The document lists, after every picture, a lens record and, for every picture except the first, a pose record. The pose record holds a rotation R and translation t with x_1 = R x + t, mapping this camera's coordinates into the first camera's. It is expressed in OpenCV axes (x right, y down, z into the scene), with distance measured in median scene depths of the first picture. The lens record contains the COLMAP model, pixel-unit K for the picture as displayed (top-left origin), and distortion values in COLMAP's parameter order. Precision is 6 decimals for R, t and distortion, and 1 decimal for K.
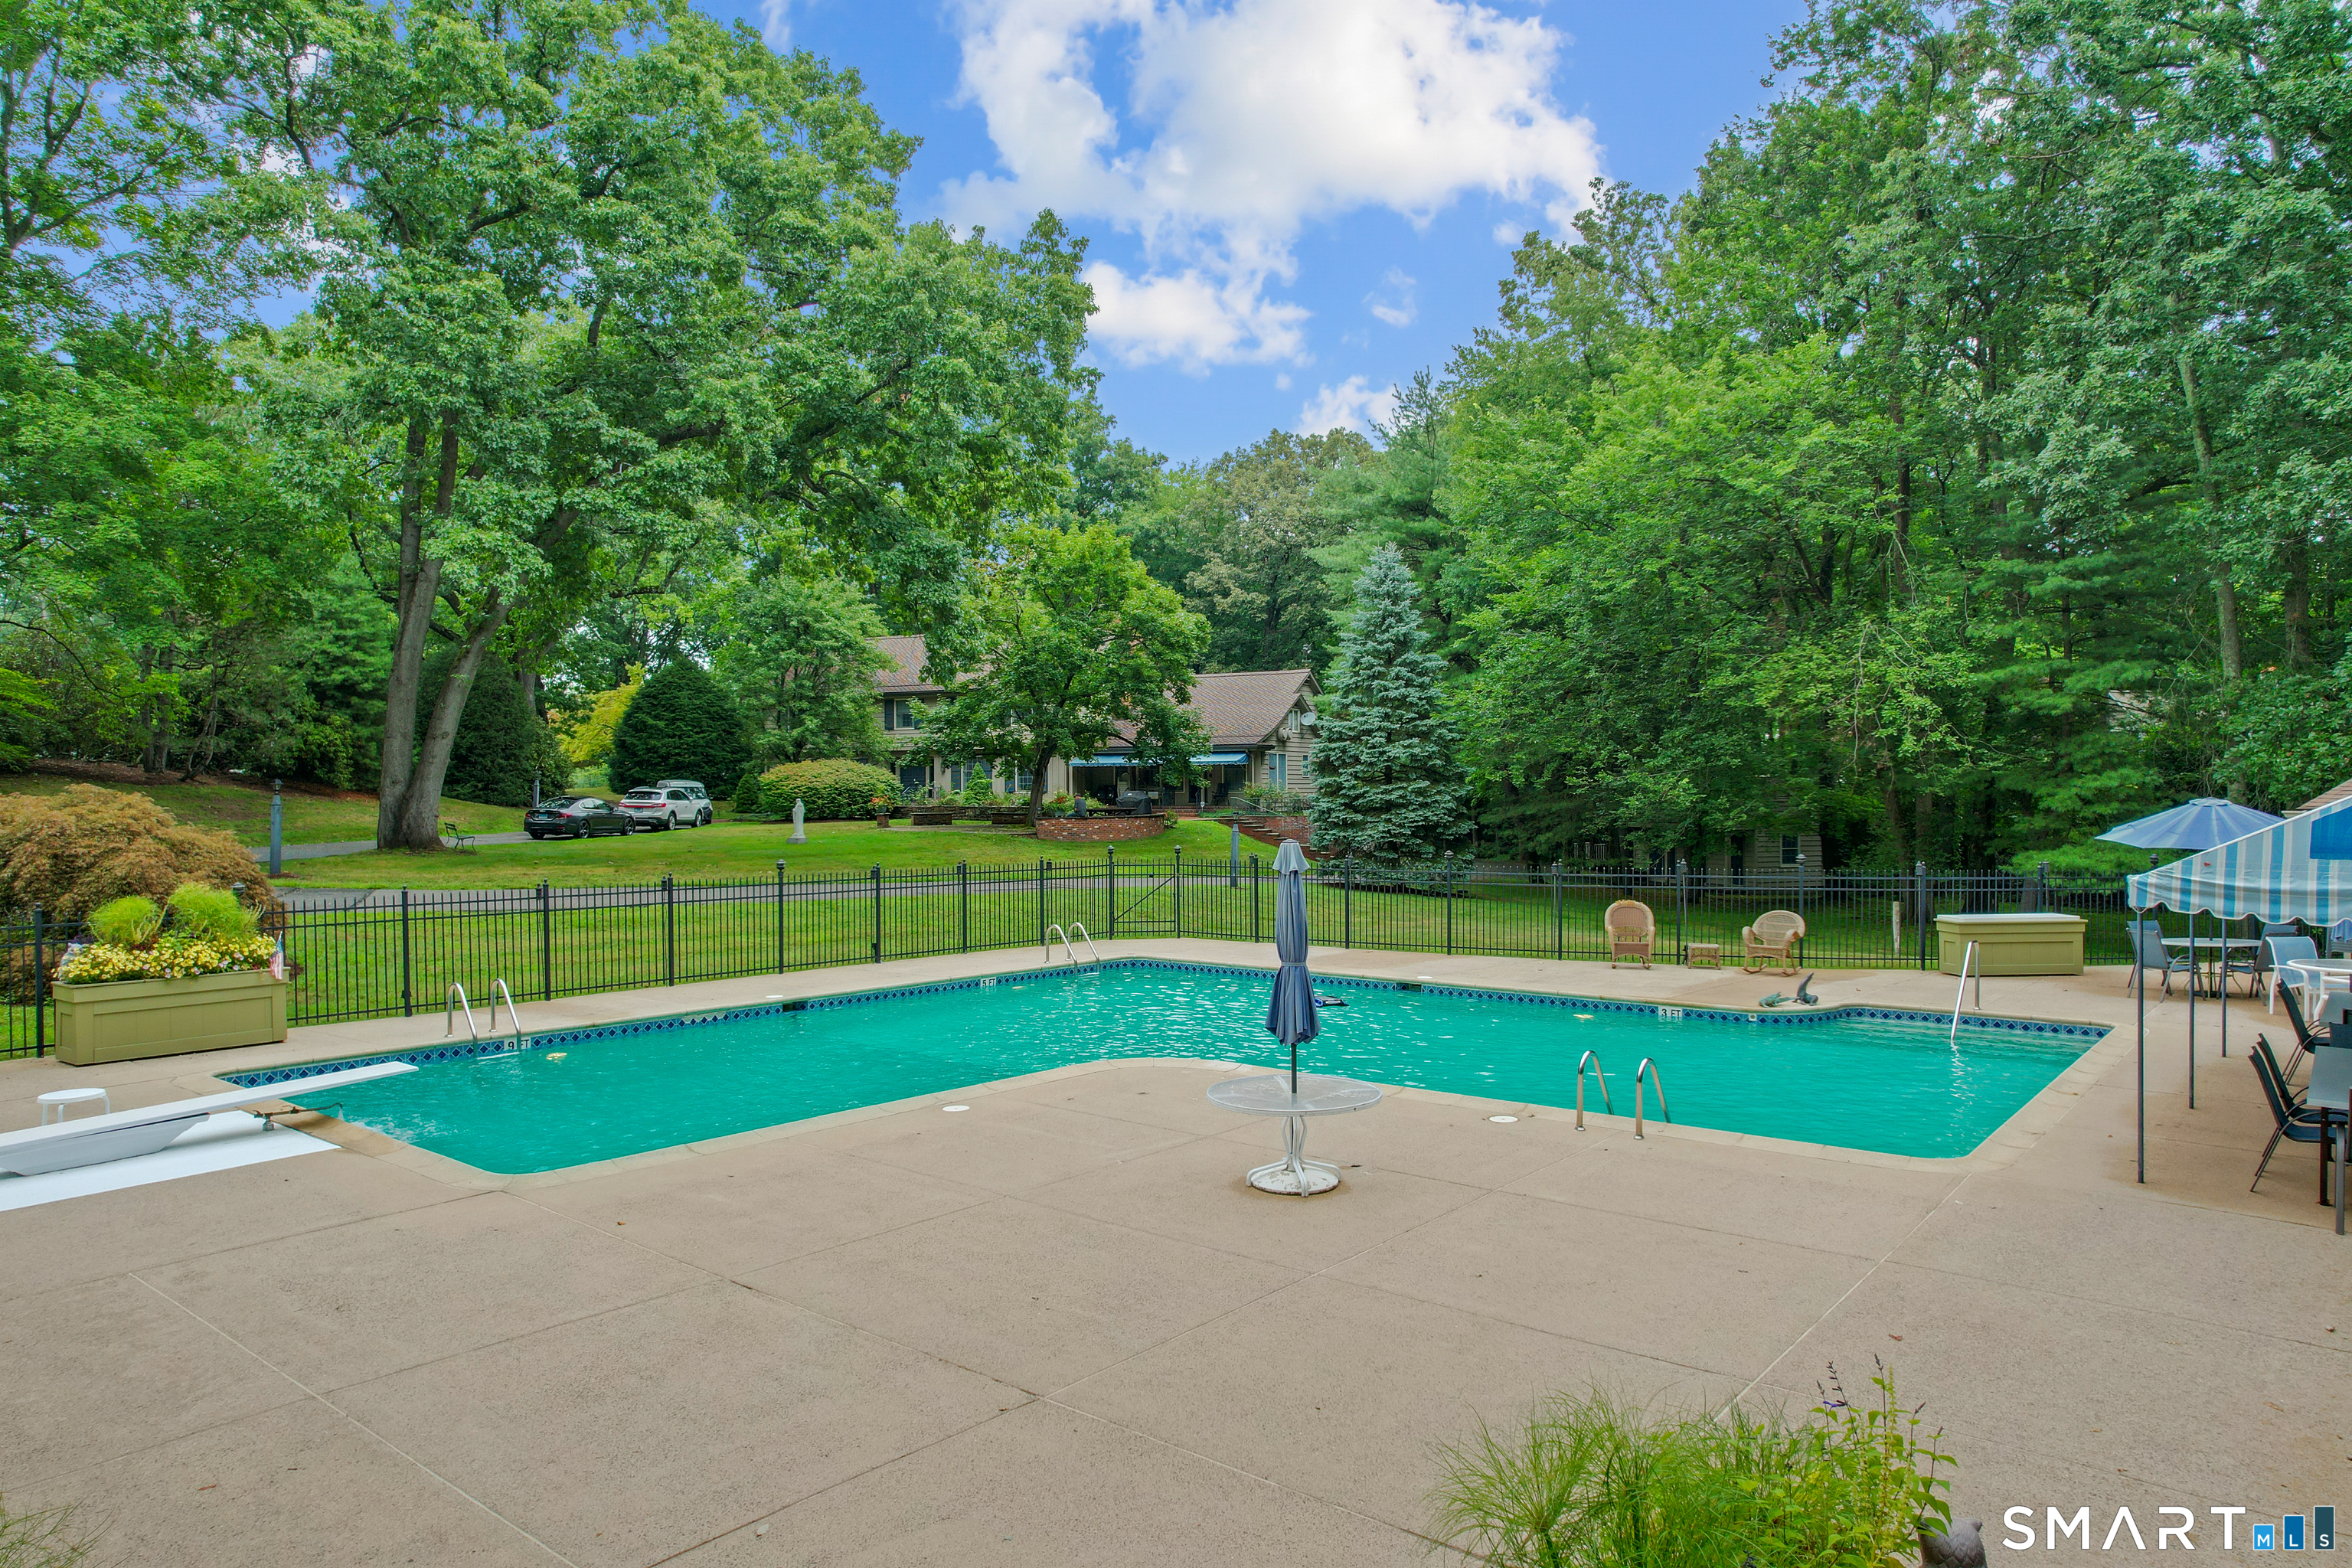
lens RADIAL K [[1477.9, 0, 1178.9], [0, 1477.9, 783.9], [0, 0, 1]] dist [-0.072958, 0.024366]
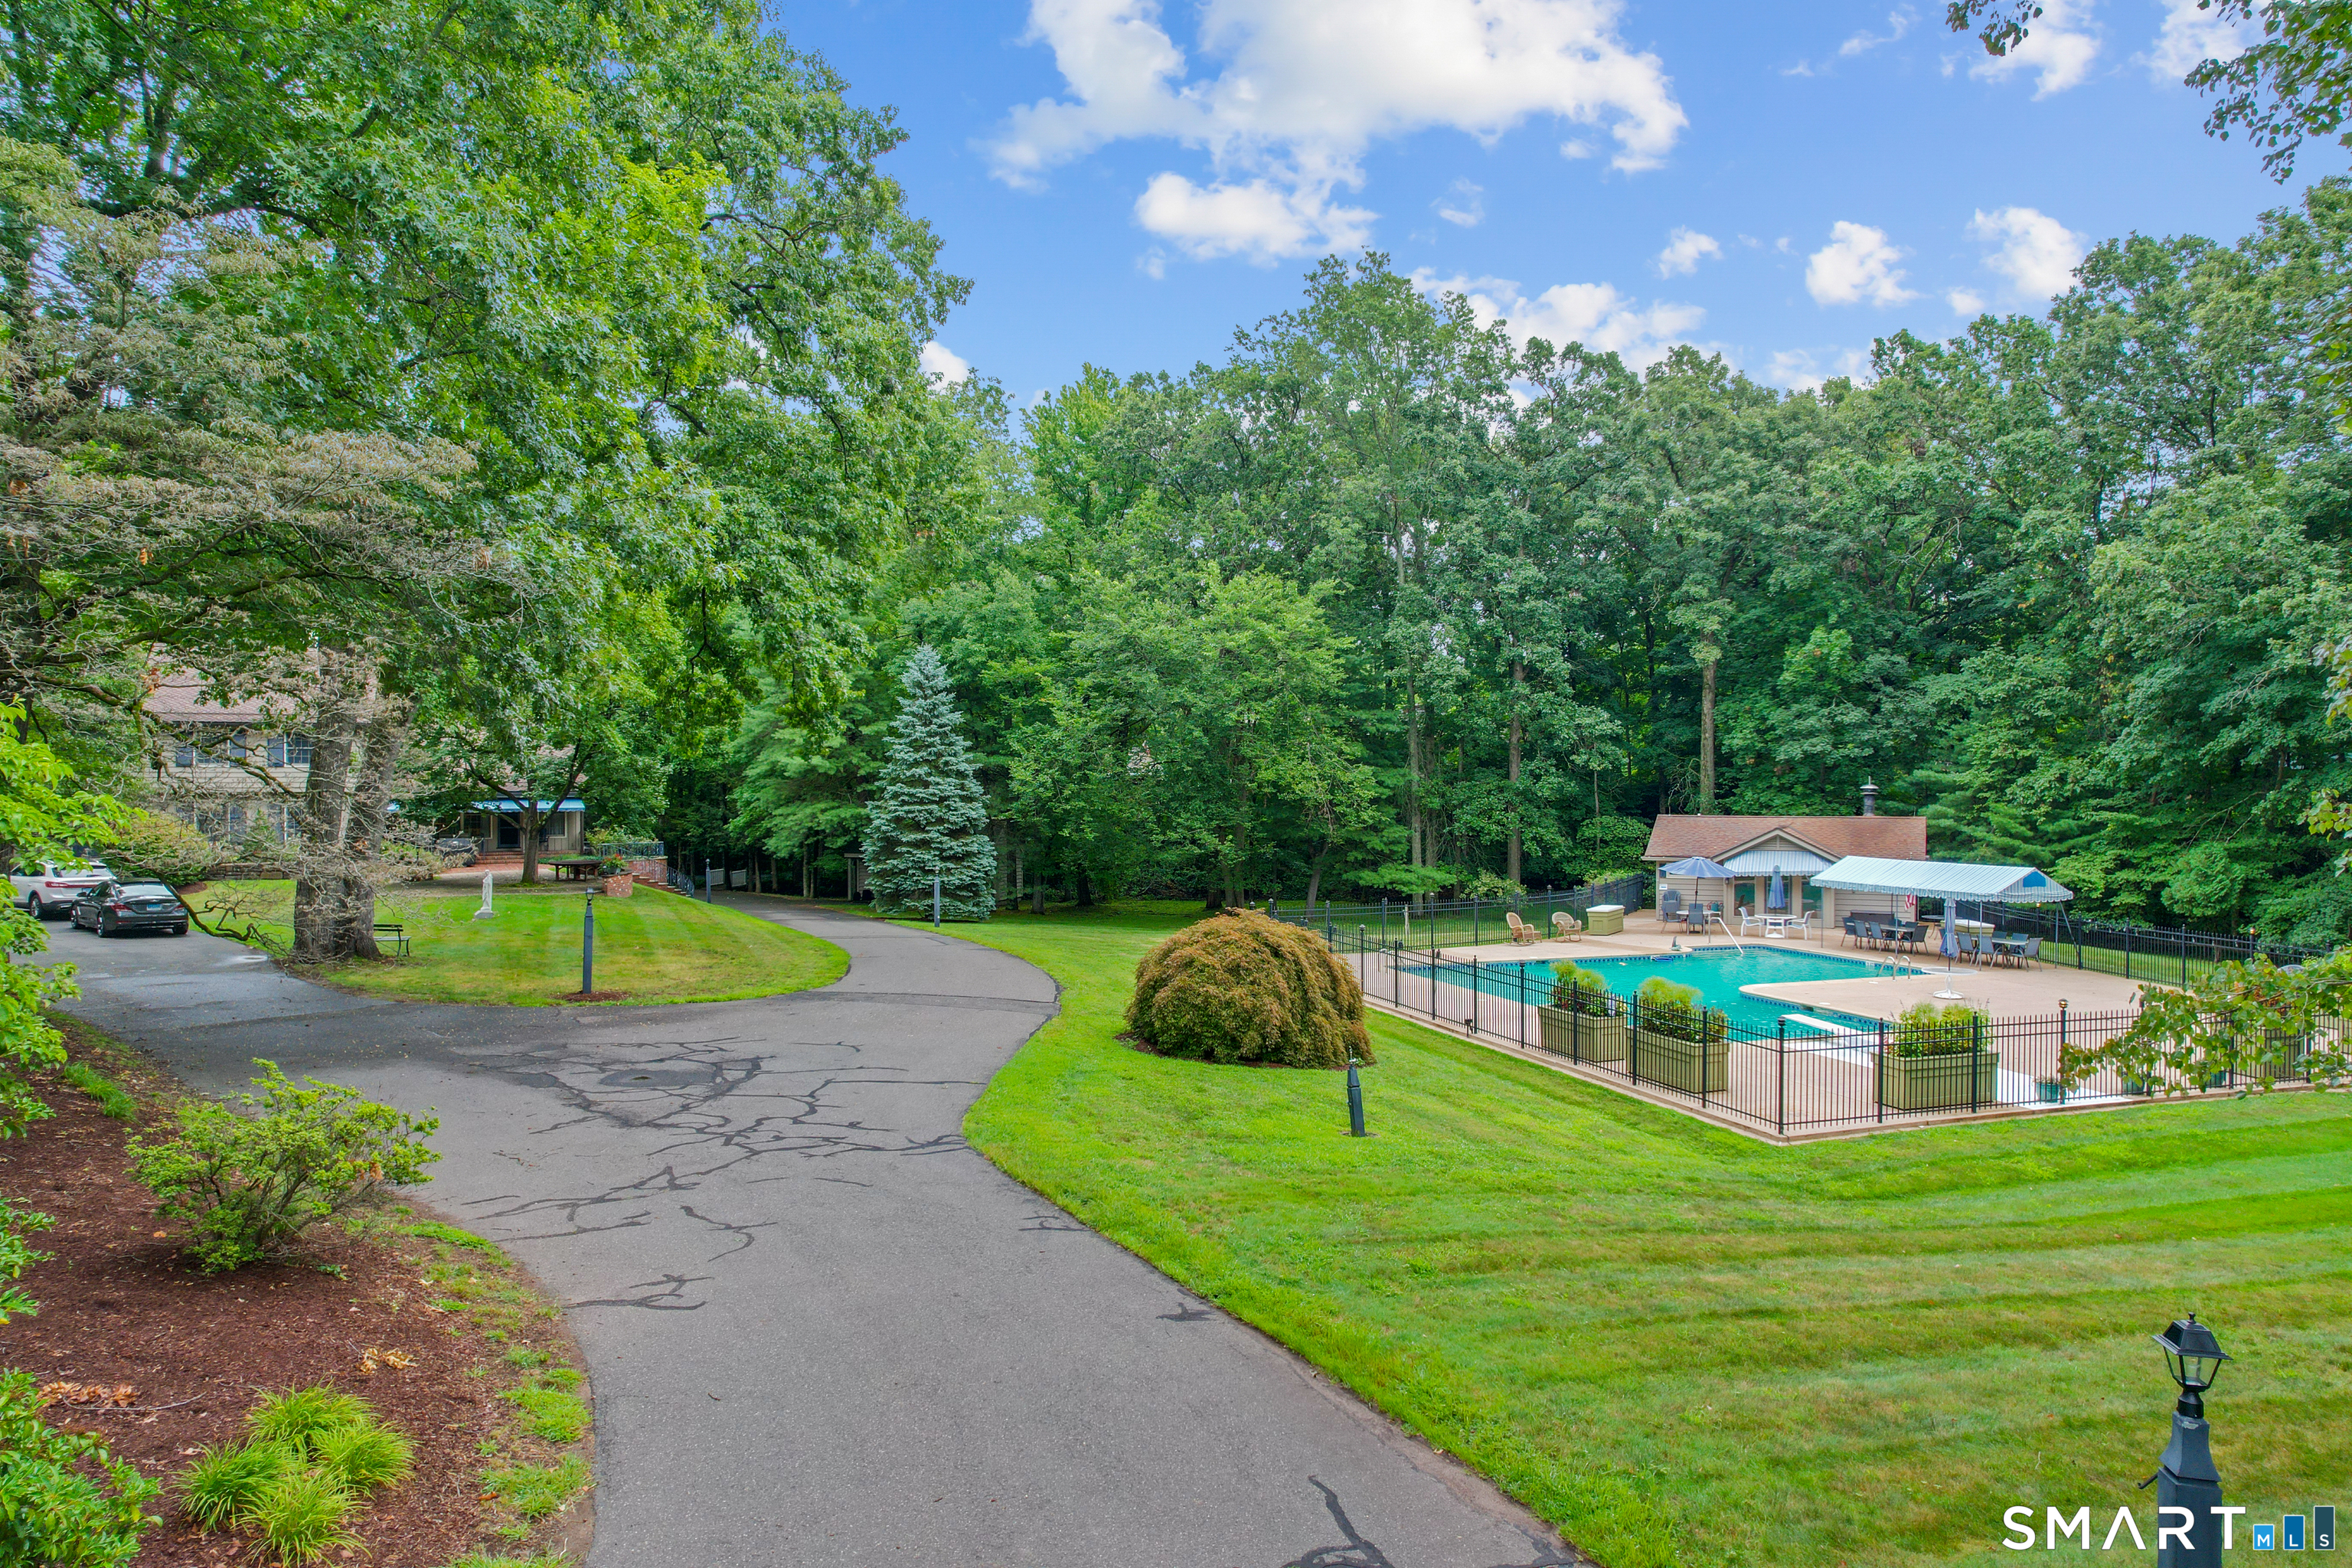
lens RADIAL K [[1477.9, 0, 1169.7], [0, 1477.9, 782.1], [0, 0, 1]] dist [-0.072958, 0.024366]
pose [[0.510035, 0.003254, 0.860148, -0.873521], [-0.006535, 0.999979, 0.000092, -0.050578], [-0.860129, -0.005668, 0.510045, 0.189993]]
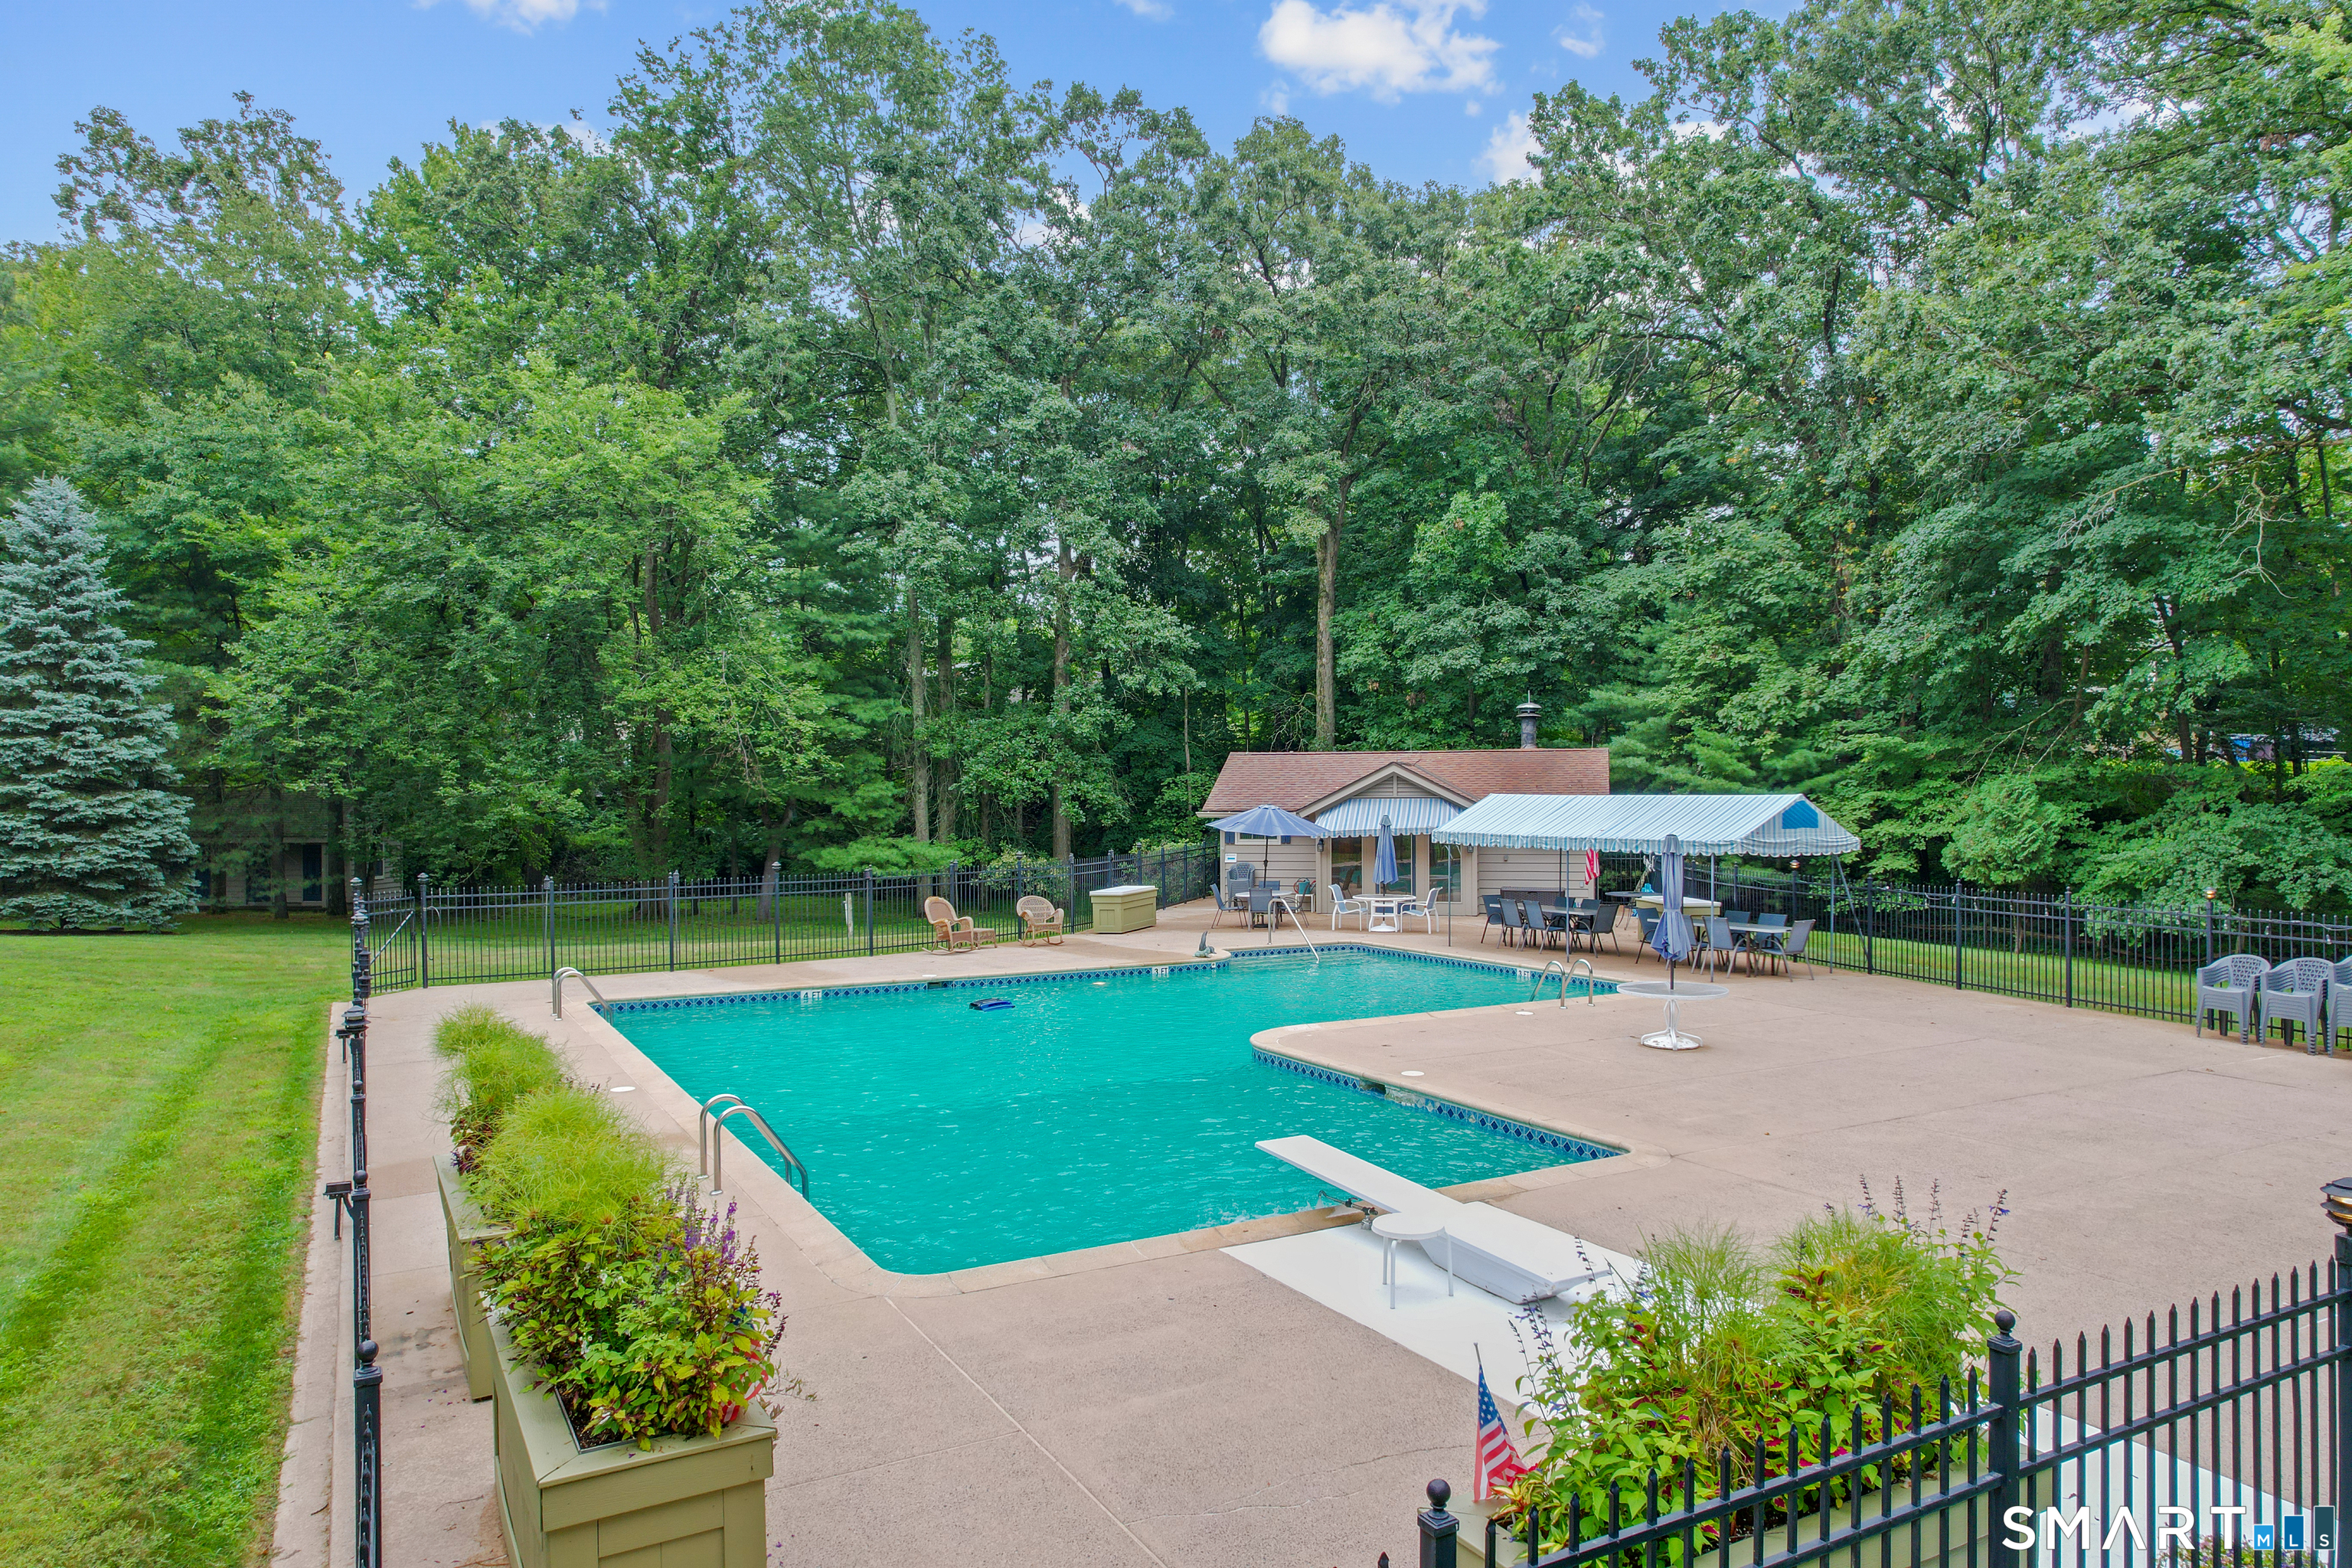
lens RADIAL K [[1477.9, 0, 1185.9], [0, 1477.9, 771.0], [0, 0, 1]] dist [-0.072958, 0.024366]
pose [[0.322406, 0.013922, 0.946499, -0.383173], [-0.000816, 0.999896, -0.014430, -0.001896], [-0.946601, 0.003880, 0.322384, 0.222673]]
